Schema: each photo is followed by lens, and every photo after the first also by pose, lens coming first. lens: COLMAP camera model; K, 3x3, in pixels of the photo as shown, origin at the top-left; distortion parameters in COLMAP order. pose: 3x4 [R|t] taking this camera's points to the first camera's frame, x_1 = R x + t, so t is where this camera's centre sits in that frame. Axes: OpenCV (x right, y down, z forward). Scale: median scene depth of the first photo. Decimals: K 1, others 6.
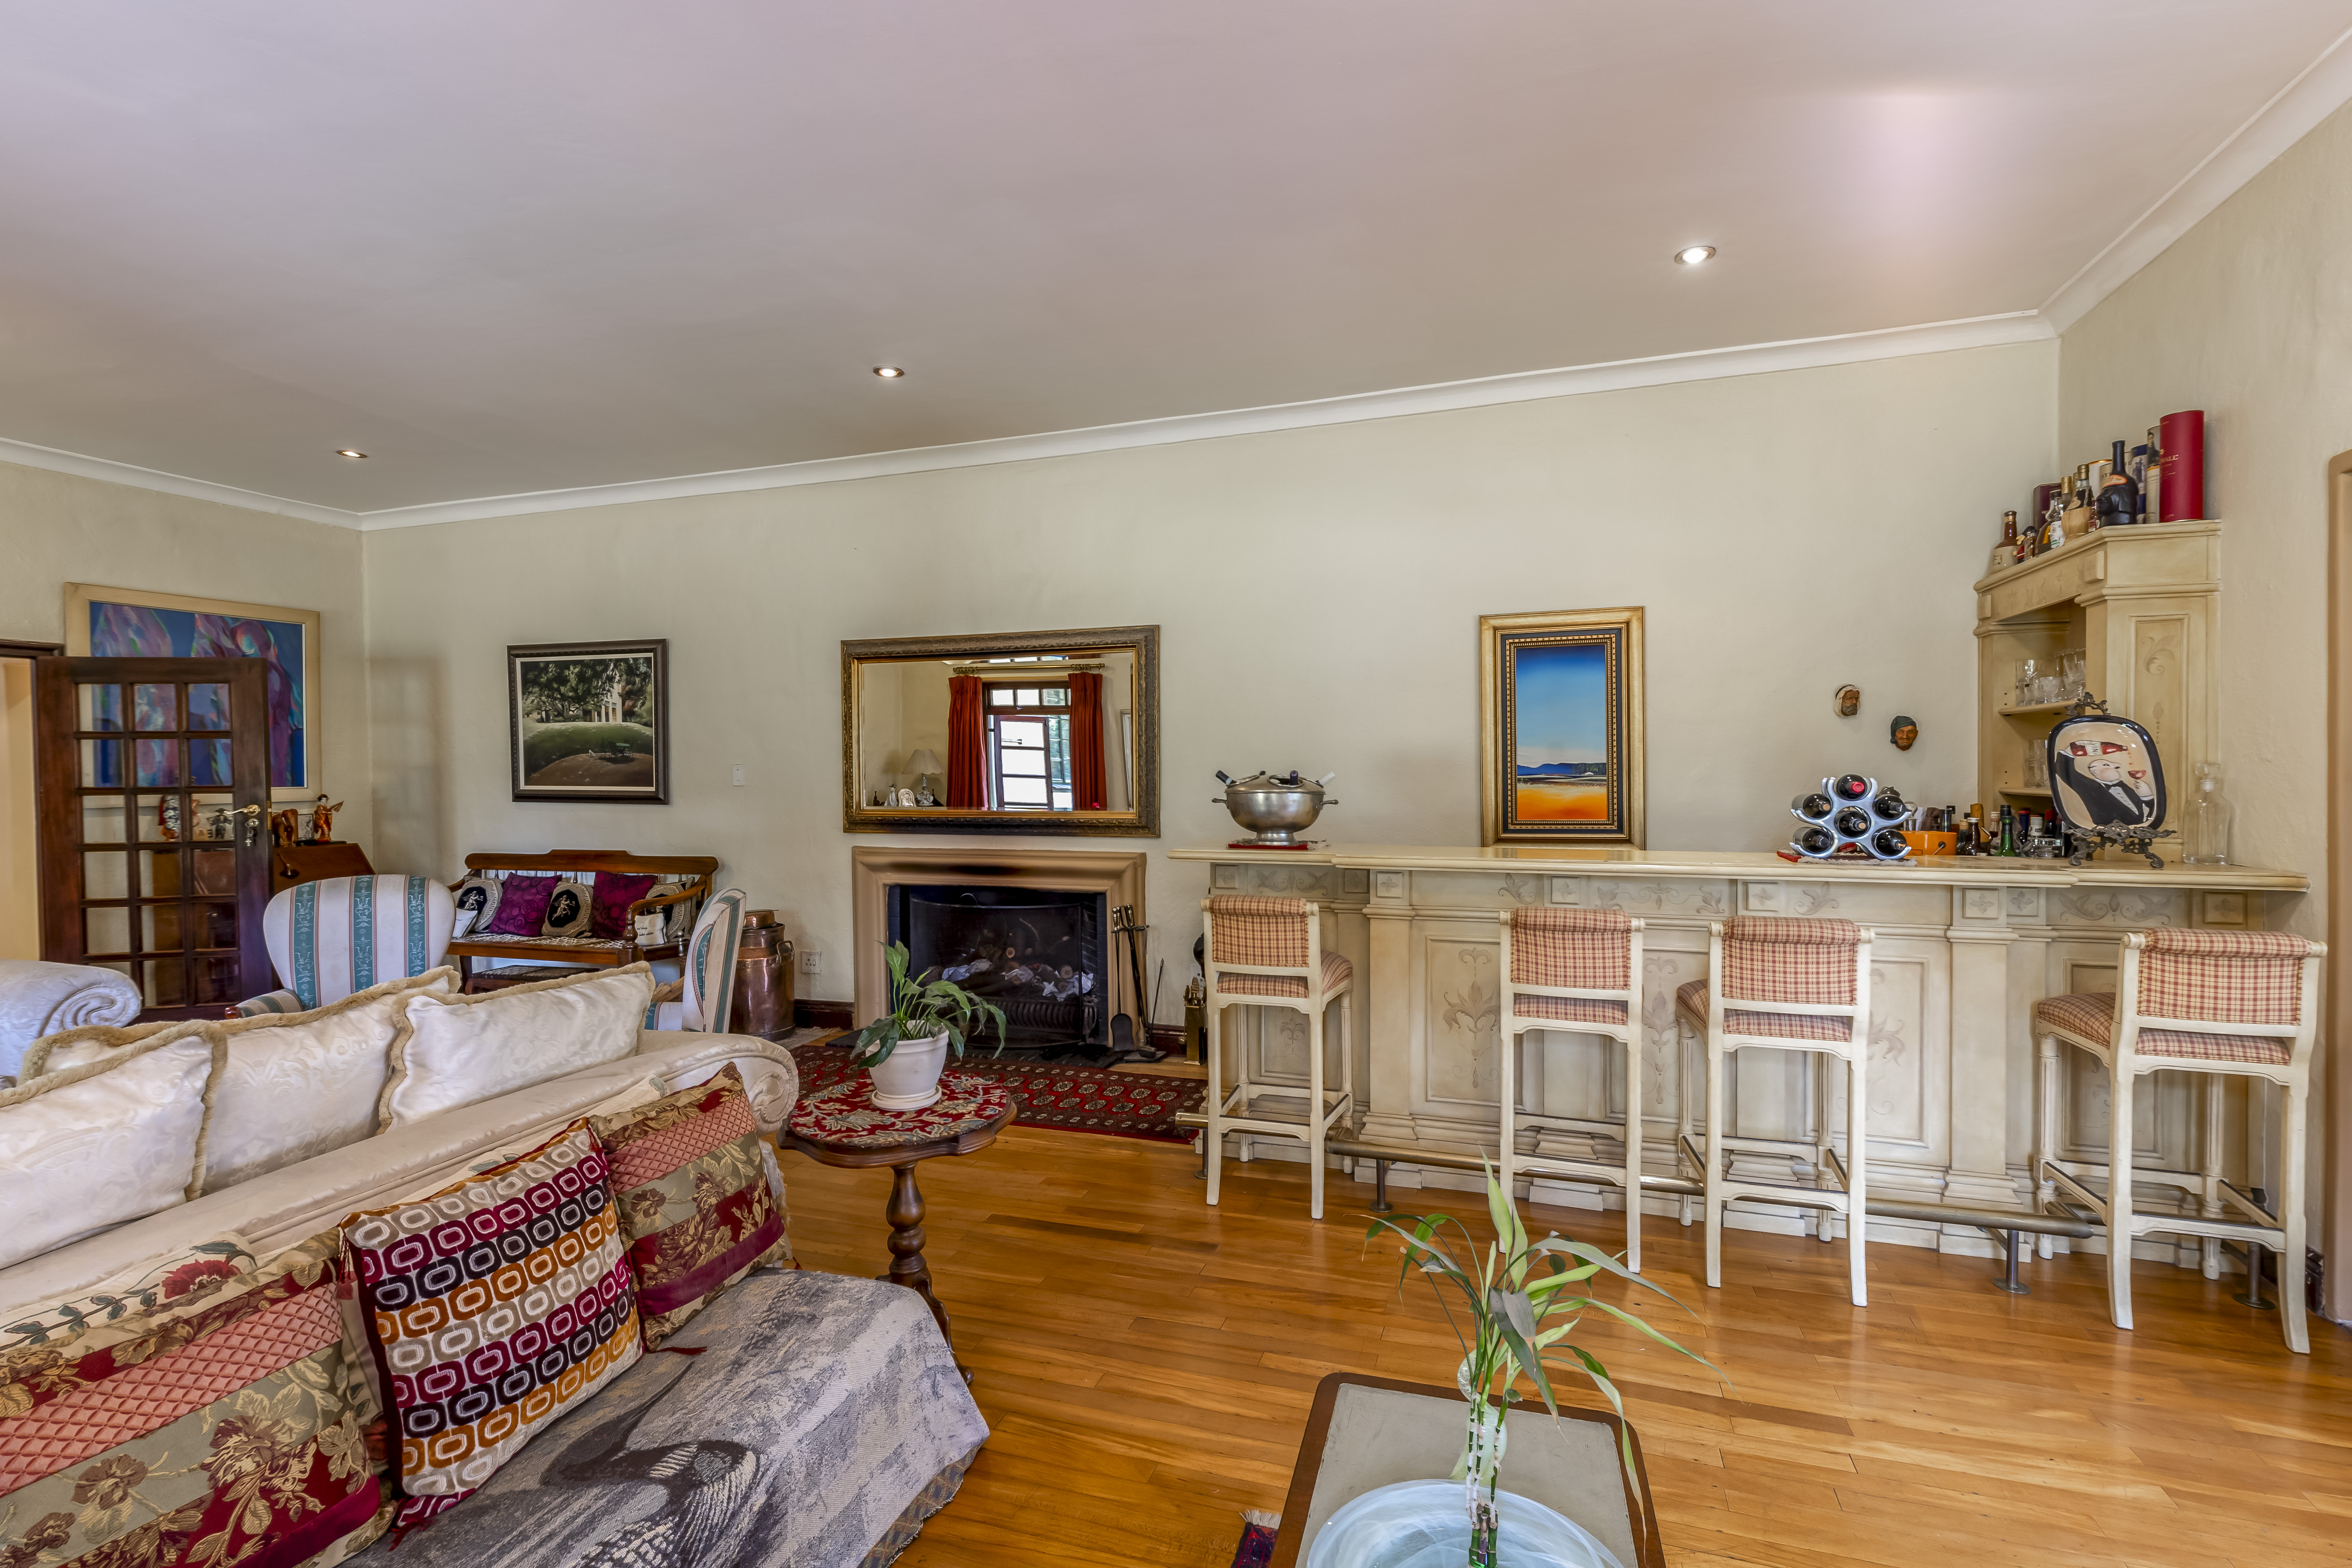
lens RADIAL K [[1089.3, 0, 1173.9], [0, 1089.3, 777.4], [0, 0, 1]] dist [-0.002407, -0.000390]
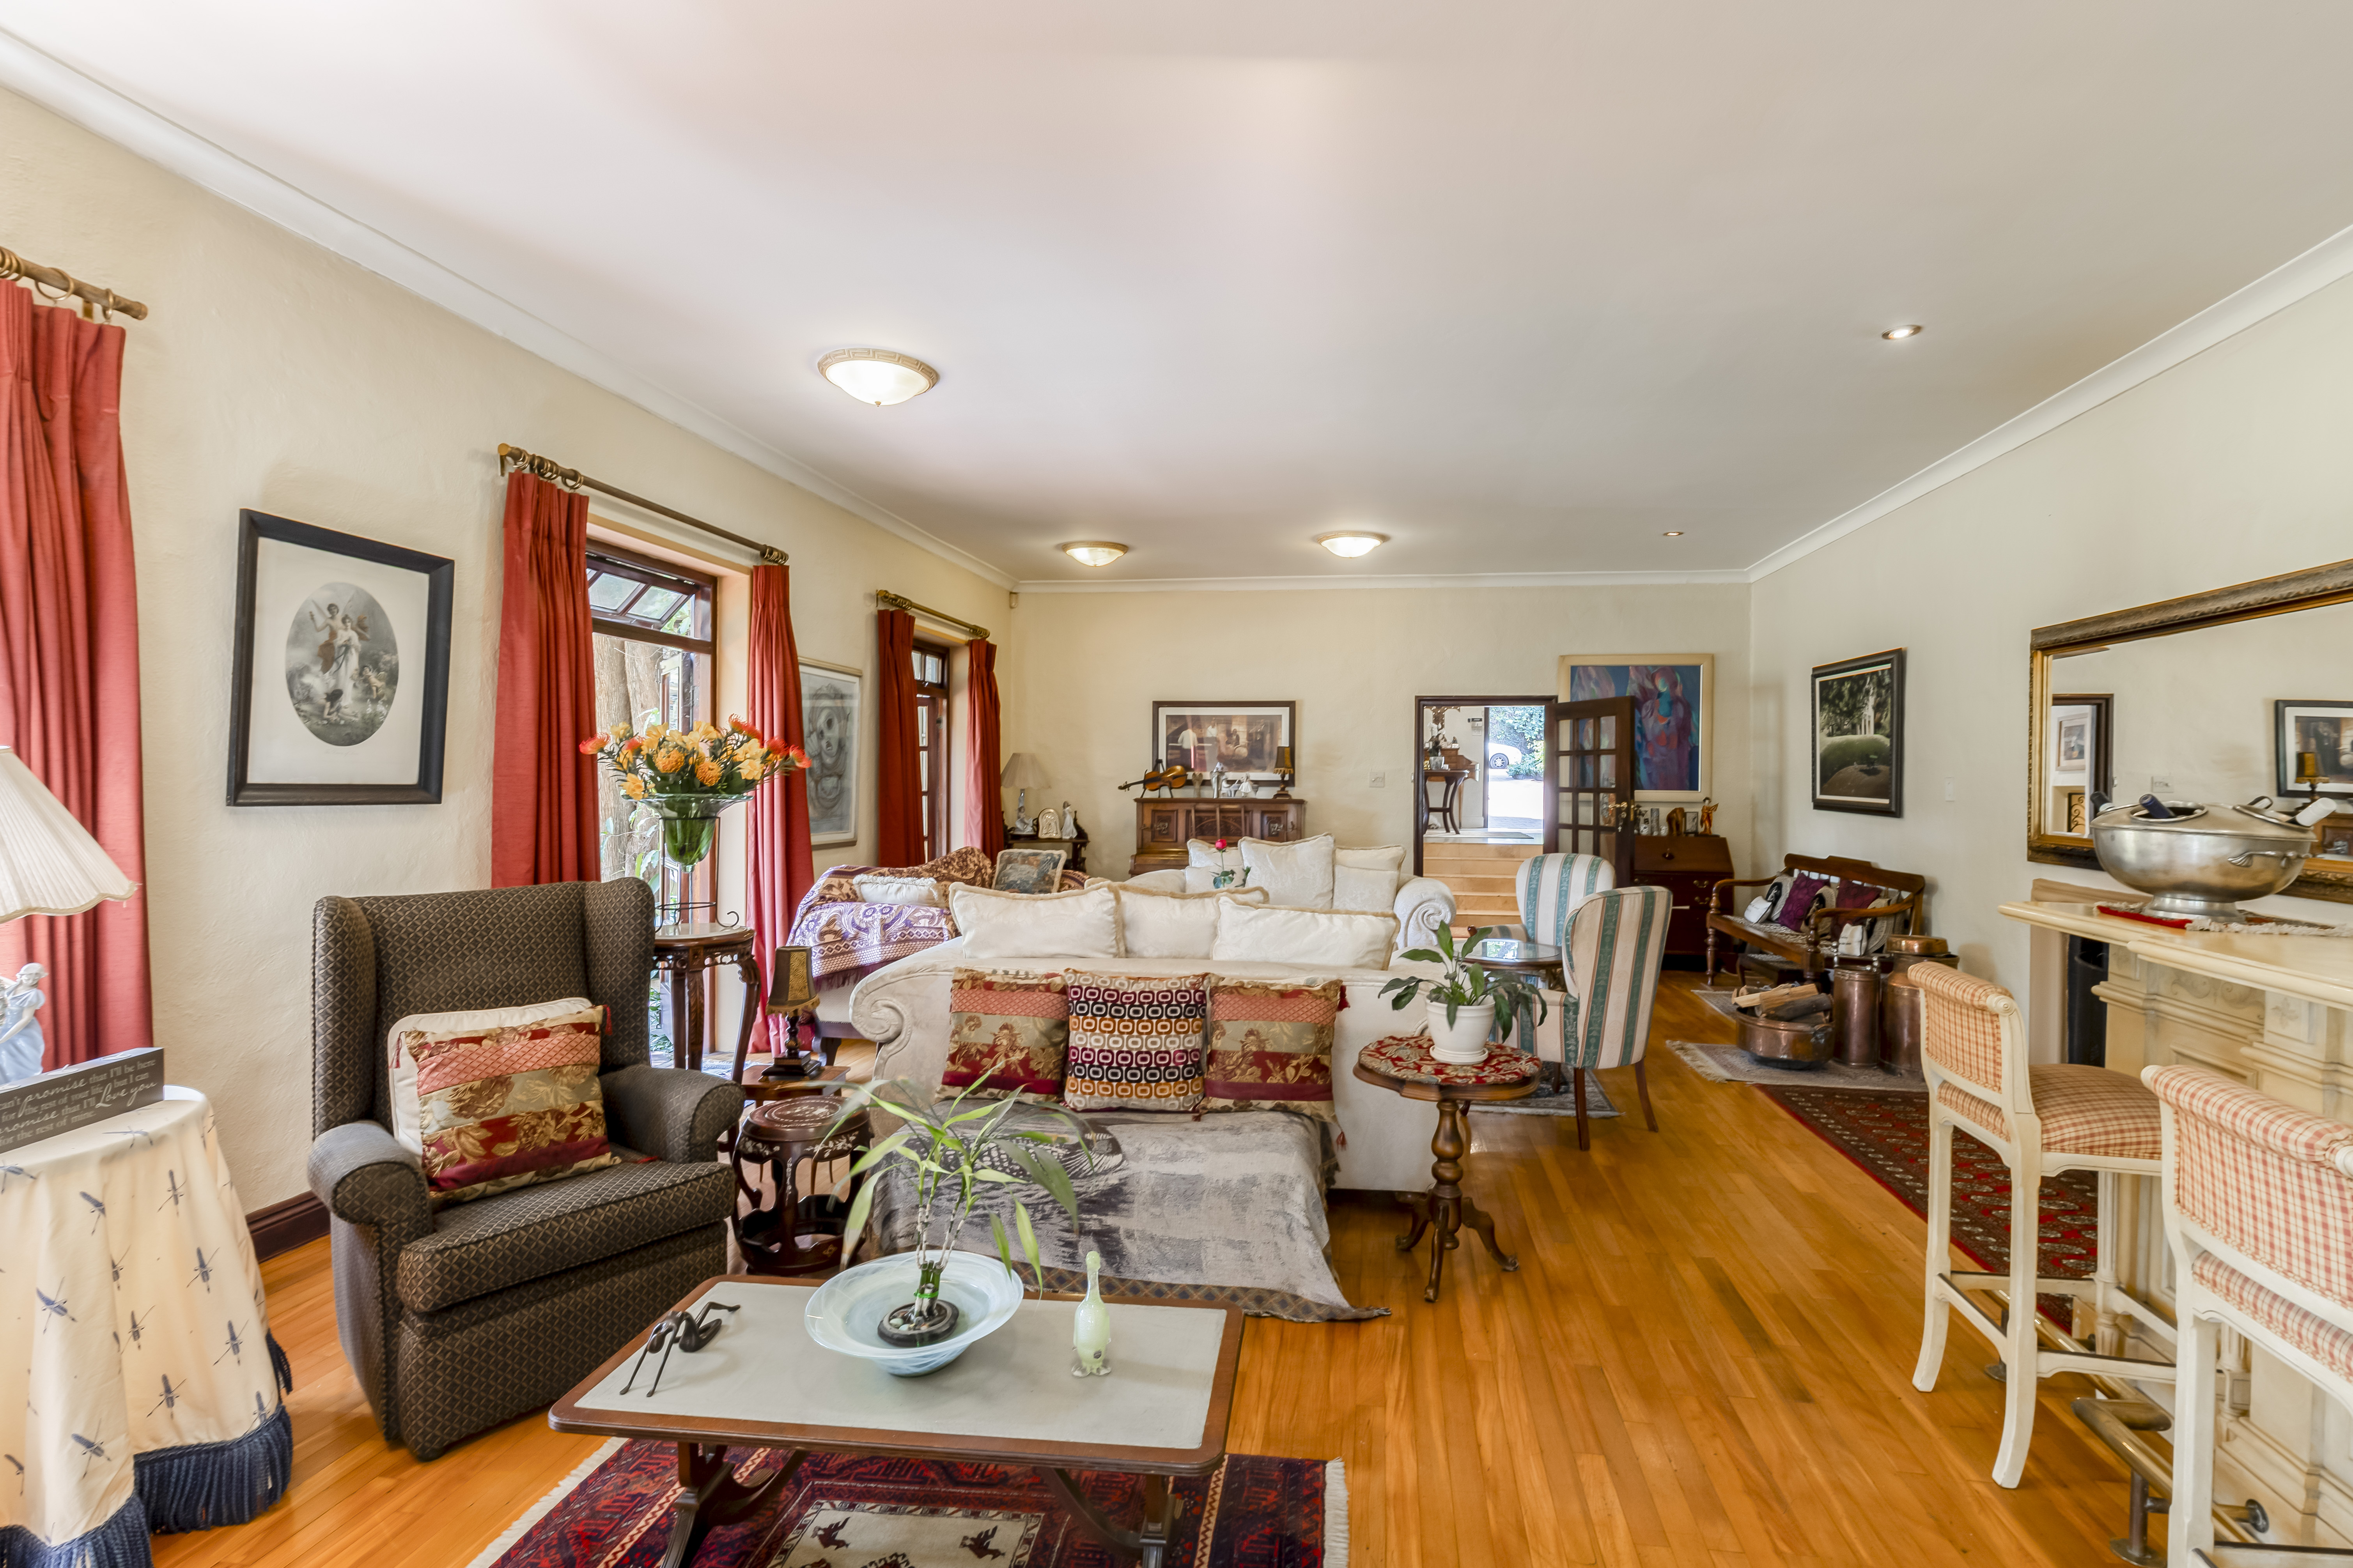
lens RADIAL K [[1073.7, 0, 1212.5], [0, 1073.7, 781.3], [0, 0, 1]] dist [-0.000258, 0.000659]
pose [[0.153147, 0.015968, -0.988074, 0.410350], [-0.022328, 0.999670, 0.012695, -0.006609], [0.987951, 0.020118, 0.153453, 0.258065]]
